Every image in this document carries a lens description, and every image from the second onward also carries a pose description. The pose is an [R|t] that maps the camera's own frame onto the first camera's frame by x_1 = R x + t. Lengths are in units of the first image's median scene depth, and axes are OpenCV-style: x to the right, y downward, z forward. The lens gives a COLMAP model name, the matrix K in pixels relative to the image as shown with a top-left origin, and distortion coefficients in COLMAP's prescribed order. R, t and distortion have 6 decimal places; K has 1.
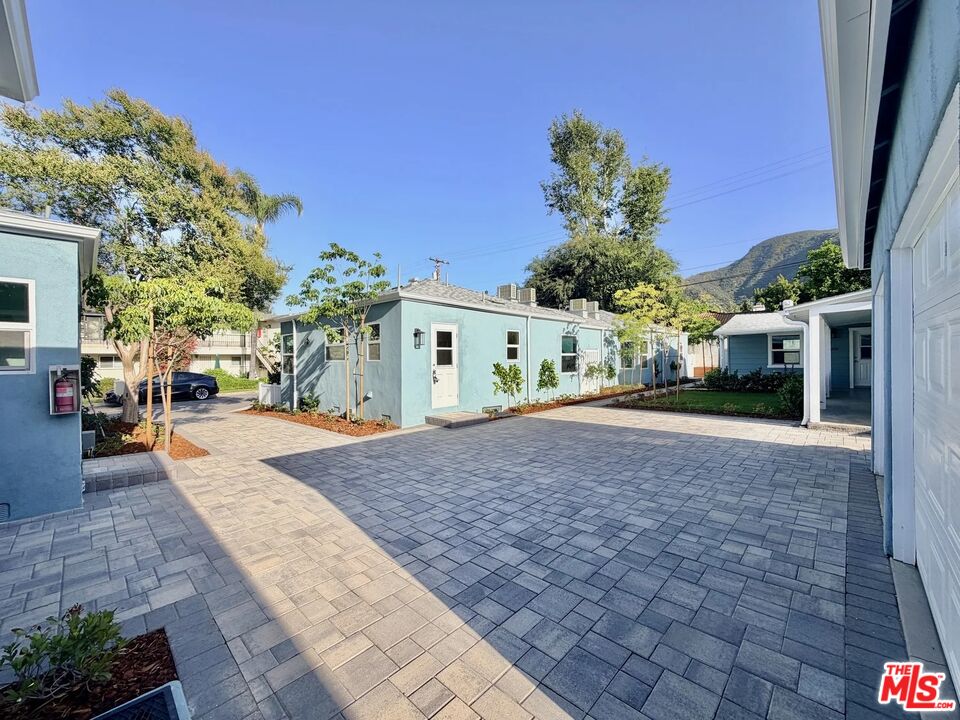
lens RADIAL K [[383.3, 0, 478.0], [0, 383.3, 361.9], [0, 0, 1]] dist [0.002505, -0.000367]
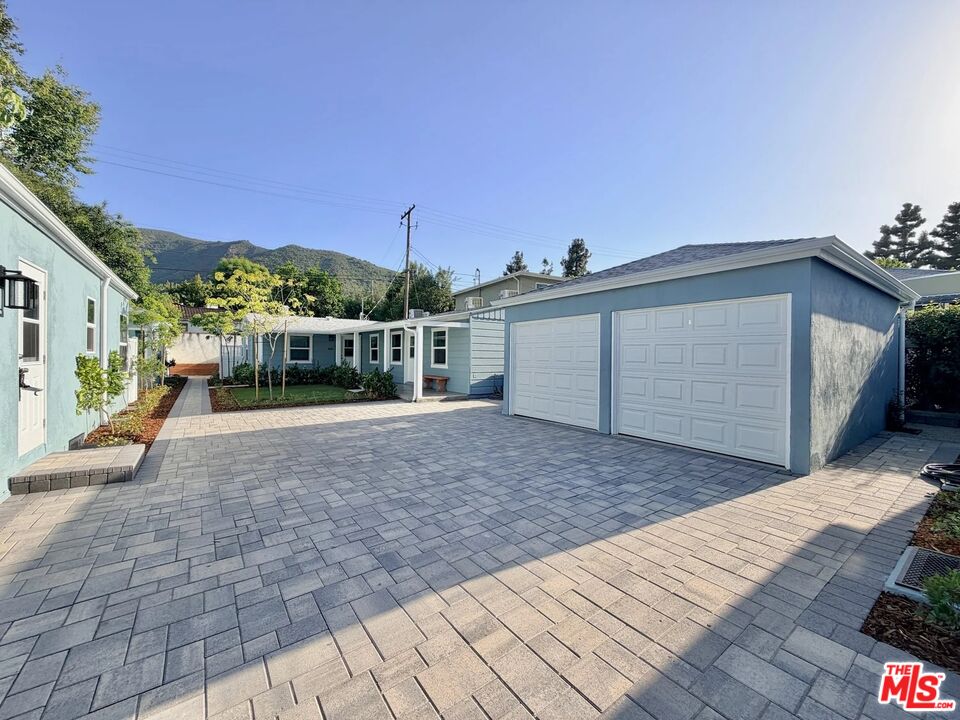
lens RADIAL K [[383.3, 0, 477.0], [0, 383.3, 358.3], [0, 0, 1]] dist [0.002505, -0.000367]
pose [[0.175825, 0.008939, 0.984381, -0.942129], [-0.005163, 0.999953, -0.008158, 0.023920], [-0.984408, -0.003648, 0.175863, 0.868336]]
